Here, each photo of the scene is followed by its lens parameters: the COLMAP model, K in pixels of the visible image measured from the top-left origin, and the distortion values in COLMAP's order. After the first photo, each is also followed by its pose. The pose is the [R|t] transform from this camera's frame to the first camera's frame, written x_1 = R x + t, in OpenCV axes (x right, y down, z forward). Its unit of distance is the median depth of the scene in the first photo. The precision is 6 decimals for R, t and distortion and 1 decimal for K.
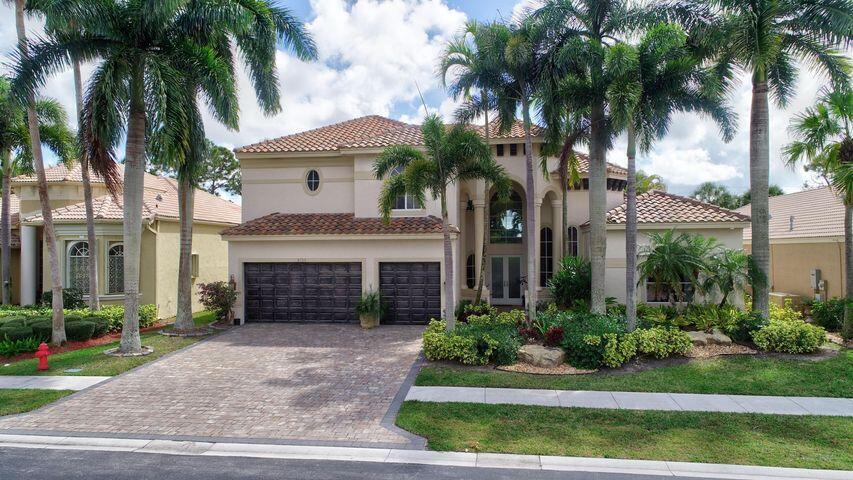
lens RADIAL K [[580.8, 0, 426.5], [0, 580.8, 237.8], [0, 0, 1]] dist [0.001263, 0.000545]
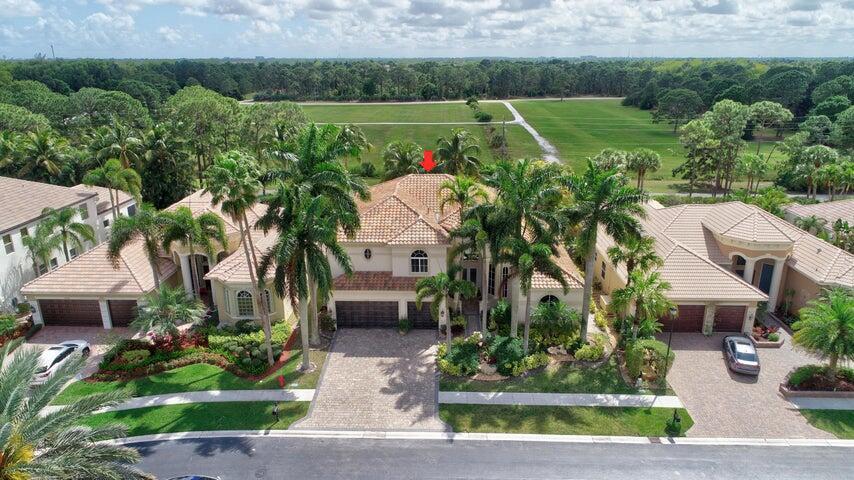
lens RADIAL K [[581.4, 0, 426.3], [0, 581.4, 241.2], [0, 0, 1]] dist [0.001263, 0.000545]
pose [[0.995789, -0.032598, 0.085687, -0.180278], [0.003759, 0.948381, 0.317112, -0.775557], [-0.091602, -0.315455, 0.944509, -0.799981]]
